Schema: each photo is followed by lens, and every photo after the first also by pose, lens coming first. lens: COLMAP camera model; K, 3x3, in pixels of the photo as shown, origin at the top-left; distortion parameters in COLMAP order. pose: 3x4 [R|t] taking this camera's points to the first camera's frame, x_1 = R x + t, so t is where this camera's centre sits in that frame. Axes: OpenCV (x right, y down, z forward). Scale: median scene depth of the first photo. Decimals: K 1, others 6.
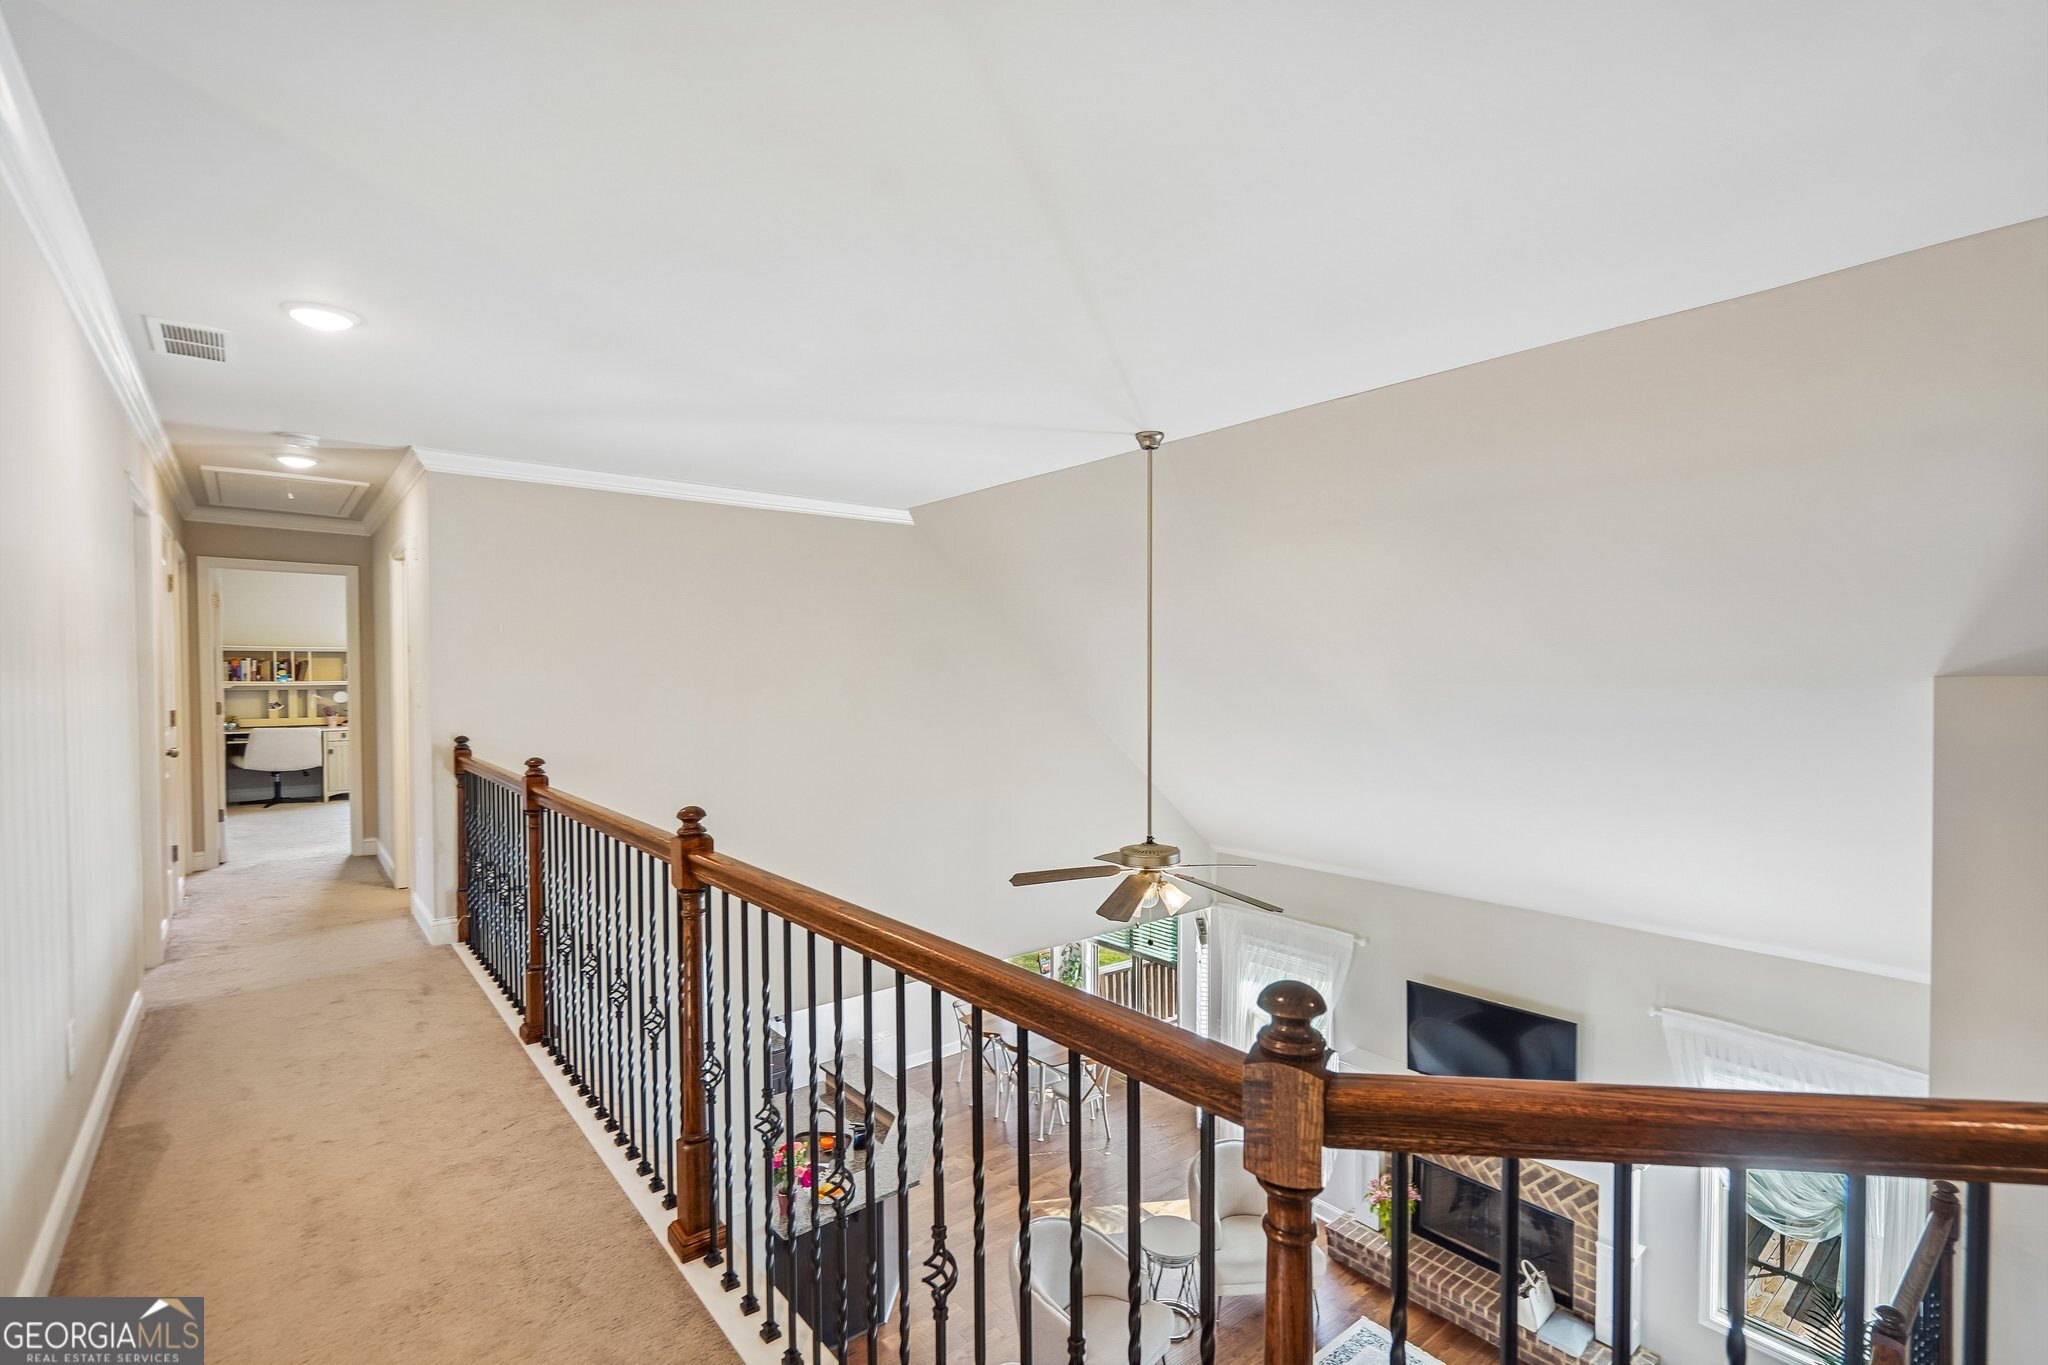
lens RADIAL K [[935.8, 0, 1021.6], [0, 935.8, 692.2], [0, 0, 1]] dist [-0.005605, 0.002346]
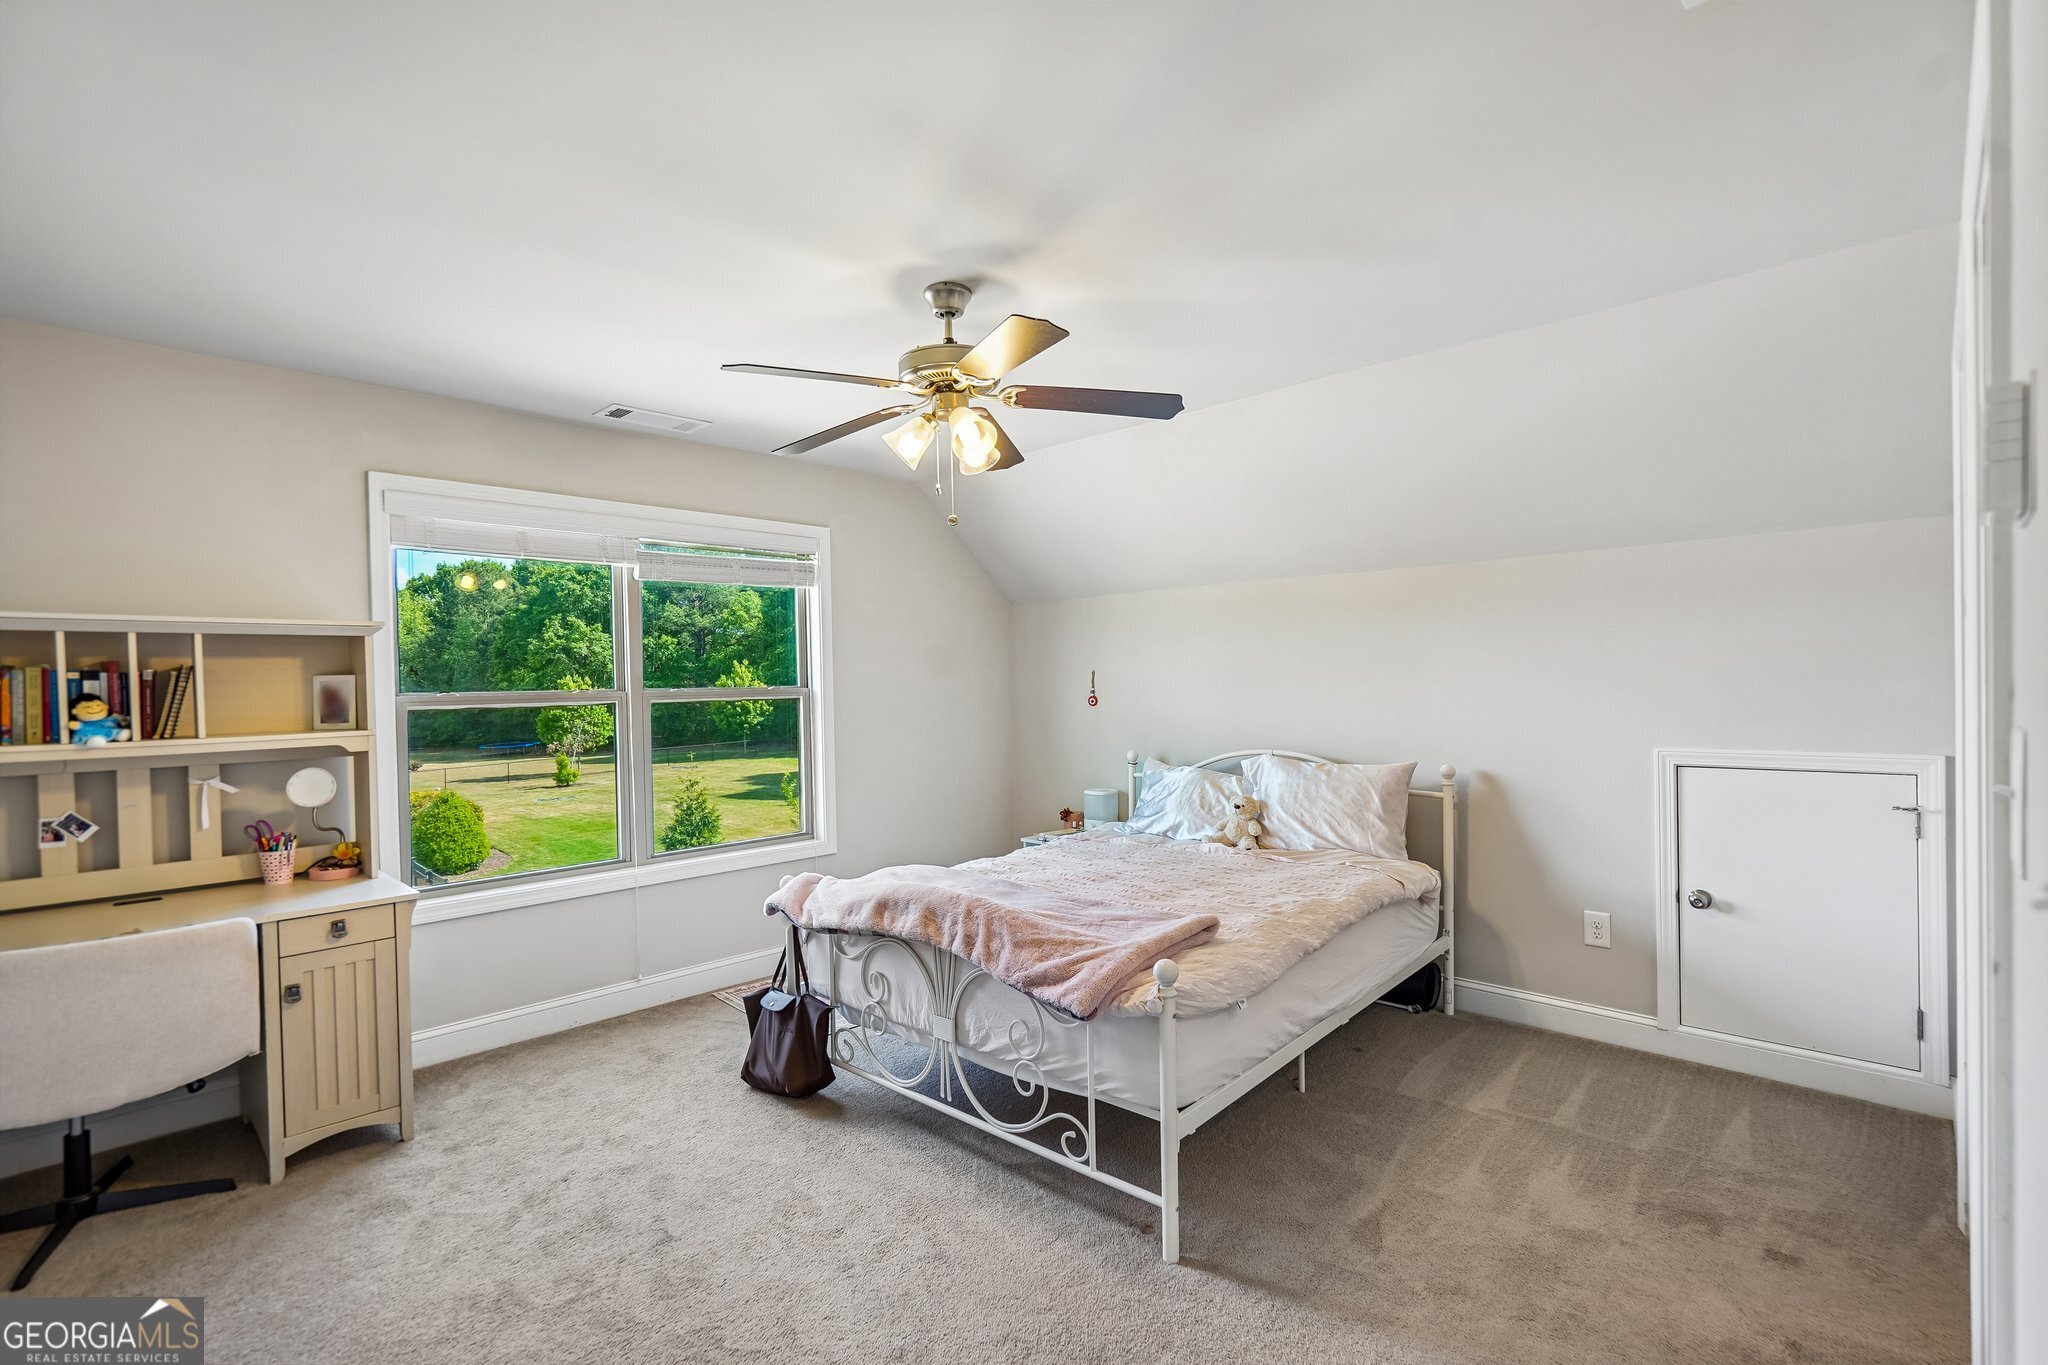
lens RADIAL K [[935.8, 0, 1022.7], [0, 935.8, 690.1], [0, 0, 1]] dist [-0.005605, 0.002346]
pose [[0.993539, -0.026015, 0.110472, -0.546276], [0.027582, 0.999539, -0.012675, -0.015818], [-0.110092, 0.015641, 0.993798, 0.692219]]
